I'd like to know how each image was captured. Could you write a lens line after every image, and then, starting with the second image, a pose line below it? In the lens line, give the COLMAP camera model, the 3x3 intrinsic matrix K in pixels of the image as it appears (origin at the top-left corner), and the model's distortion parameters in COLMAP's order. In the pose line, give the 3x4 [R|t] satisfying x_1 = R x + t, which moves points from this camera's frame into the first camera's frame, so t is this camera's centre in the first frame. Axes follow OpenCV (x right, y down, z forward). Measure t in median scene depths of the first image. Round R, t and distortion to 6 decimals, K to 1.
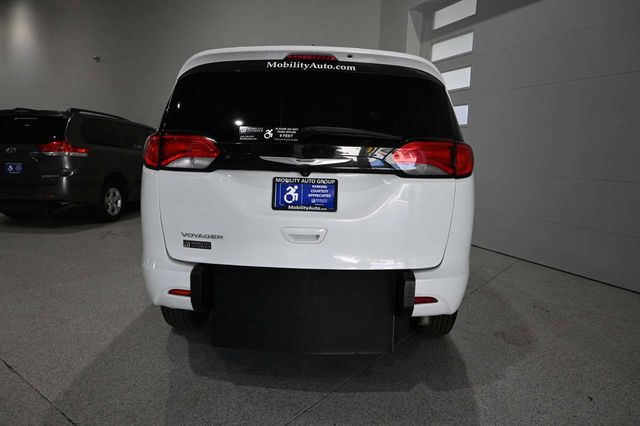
lens RADIAL K [[446.4, 0, 320.3], [0, 446.4, 210.1], [0, 0, 1]] dist [-0.007986, 0.002233]
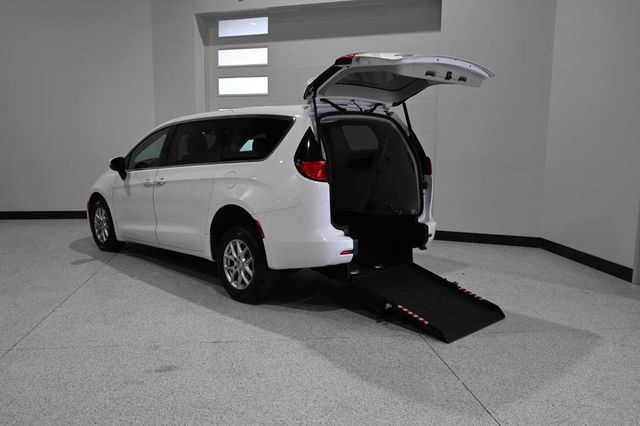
lens RADIAL K [[564.2, 0, 319.1], [0, 564.2, 210.6], [0, 0, 1]] dist [-0.008262, -0.000369]
pose [[0.705651, -0.115609, 0.699065, -1.673674], [0.103779, 0.992823, 0.059433, -0.101152], [-0.700919, 0.030609, 0.712584, -0.420219]]
